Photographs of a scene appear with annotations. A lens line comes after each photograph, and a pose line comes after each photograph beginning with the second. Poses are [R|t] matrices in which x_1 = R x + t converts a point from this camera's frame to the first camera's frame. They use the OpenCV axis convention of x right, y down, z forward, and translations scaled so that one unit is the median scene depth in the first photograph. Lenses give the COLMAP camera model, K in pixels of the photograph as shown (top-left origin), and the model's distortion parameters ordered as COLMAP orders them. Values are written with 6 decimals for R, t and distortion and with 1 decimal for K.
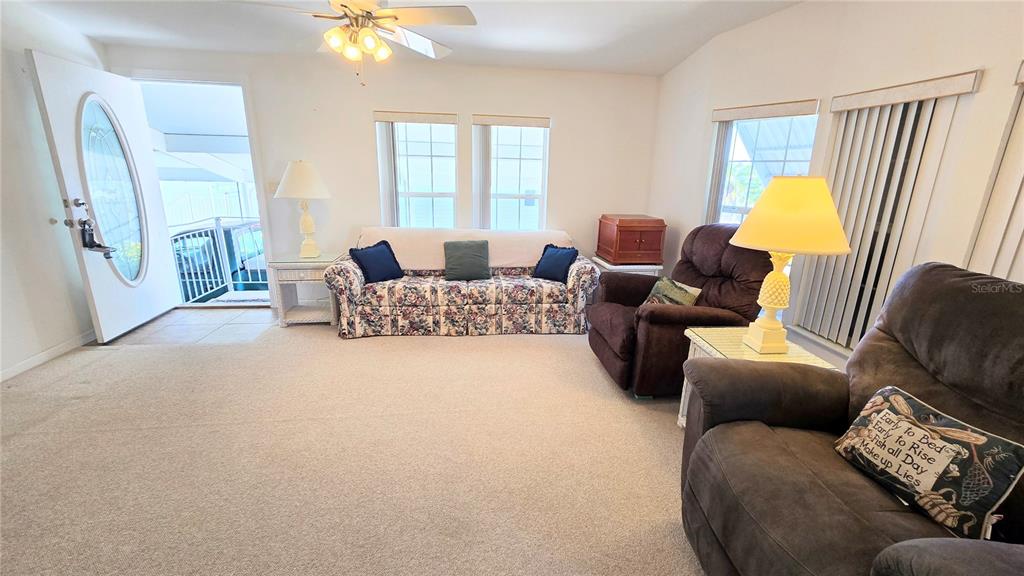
lens RADIAL K [[417.4, 0, 518.4], [0, 417.4, 285.8], [0, 0, 1]] dist [-0.000449, -0.000542]
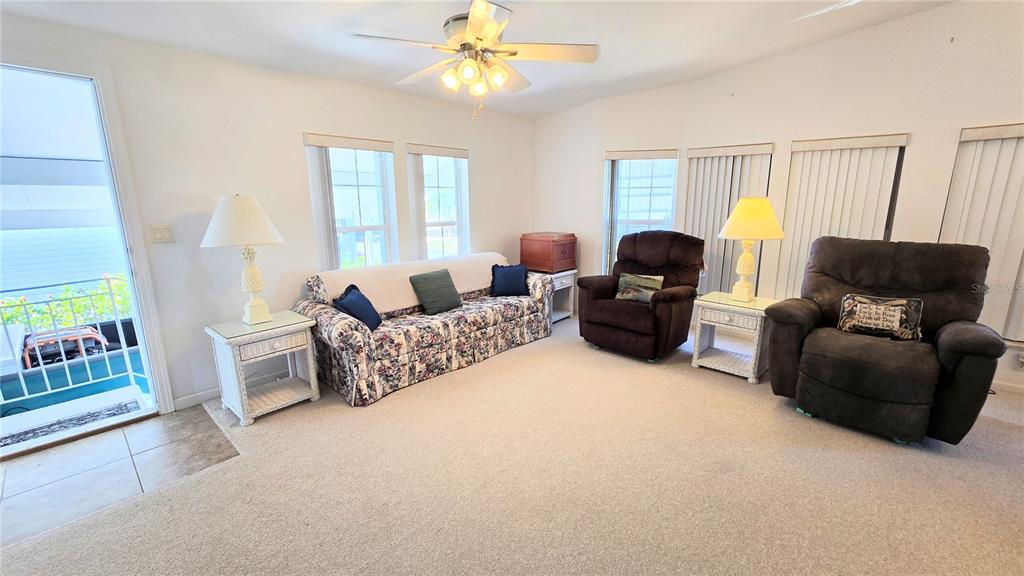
lens RADIAL K [[417.4, 0, 512.0], [0, 417.4, 286.9], [0, 0, 1]] dist [-0.000449, -0.000542]
pose [[0.765520, -0.161497, 0.622814, -0.650549], [0.192279, 0.981174, 0.018083, -0.061404], [-0.614009, 0.105911, 0.782161, 0.145794]]
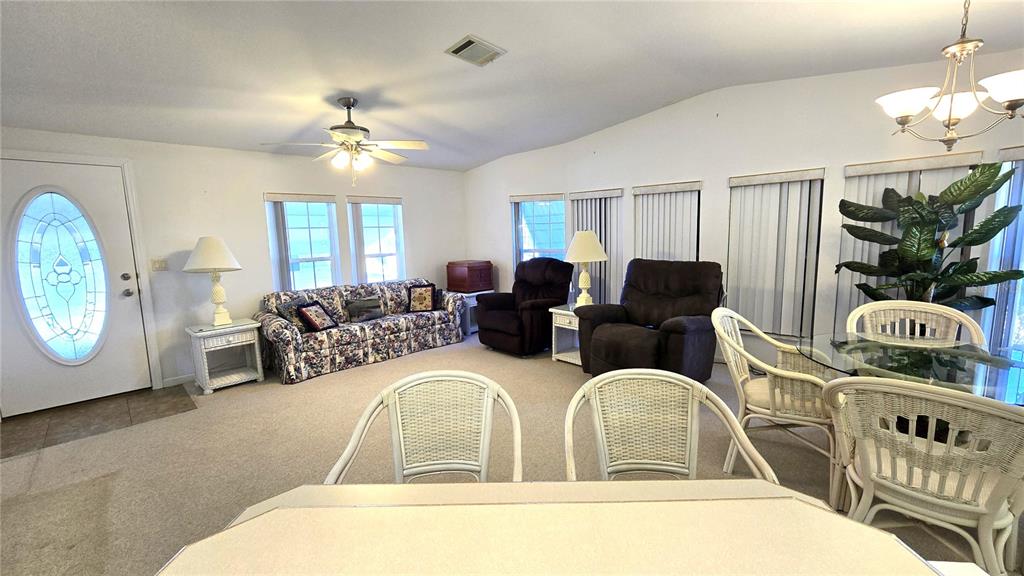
lens RADIAL K [[417.4, 0, 510.1], [0, 417.4, 284.2], [0, 0, 1]] dist [-0.000449, -0.000542]
pose [[0.796918, -0.121955, 0.591650, -0.570284], [0.203742, 0.976285, -0.073191, 0.062296], [-0.568693, 0.178871, 0.802866, -0.315123]]
